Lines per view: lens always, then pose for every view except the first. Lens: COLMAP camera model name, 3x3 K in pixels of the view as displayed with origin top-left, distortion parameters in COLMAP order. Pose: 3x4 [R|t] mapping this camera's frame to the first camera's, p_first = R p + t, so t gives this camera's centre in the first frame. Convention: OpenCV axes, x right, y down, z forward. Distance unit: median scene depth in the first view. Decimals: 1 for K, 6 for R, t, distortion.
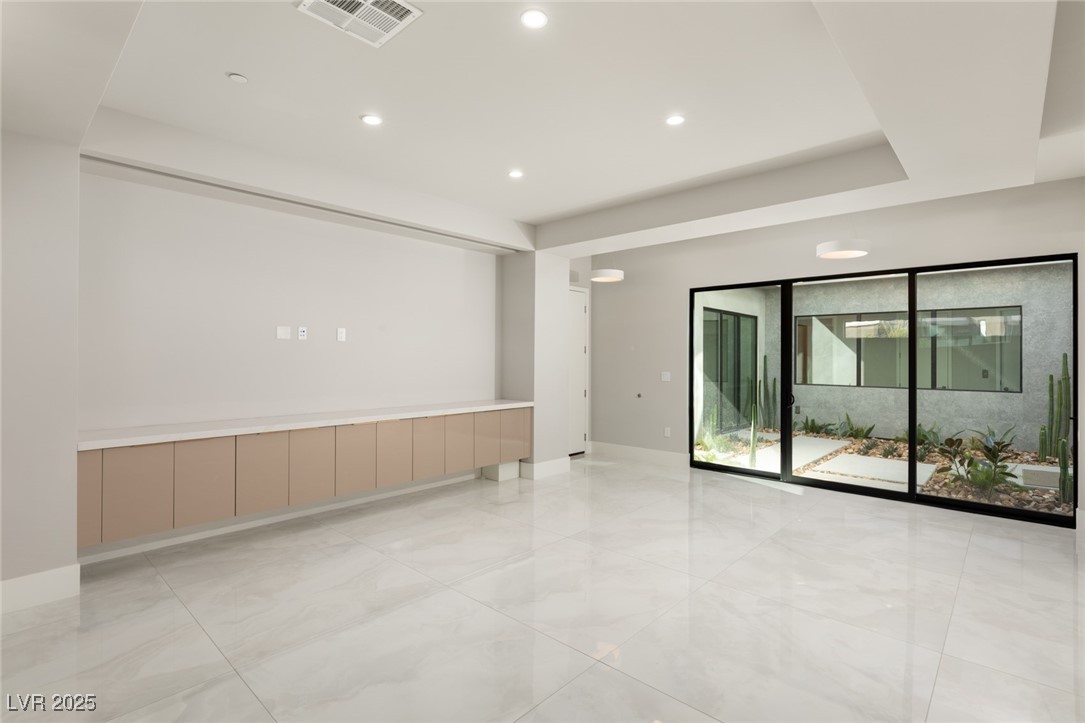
lens RADIAL K [[509.9, 0, 543.7], [0, 509.9, 358.9], [0, 0, 1]] dist [0.017172, 0.000245]
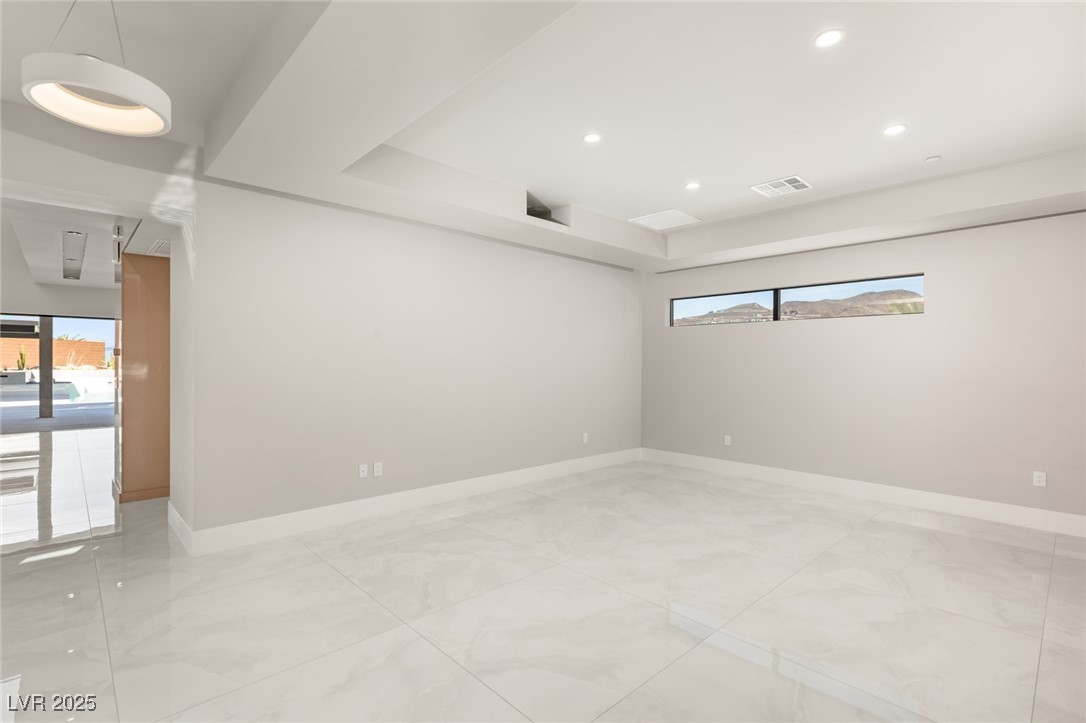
lens RADIAL K [[506.9, 0, 541.2], [0, 506.9, 361.9], [0, 0, 1]] dist [-0.020538, -0.000270]
pose [[-0.997884, -0.012207, 0.063871, 0.271388], [-0.012171, 0.999925, 0.000961, 0.001780], [-0.063877, 0.000181, -0.997958, 1.893626]]
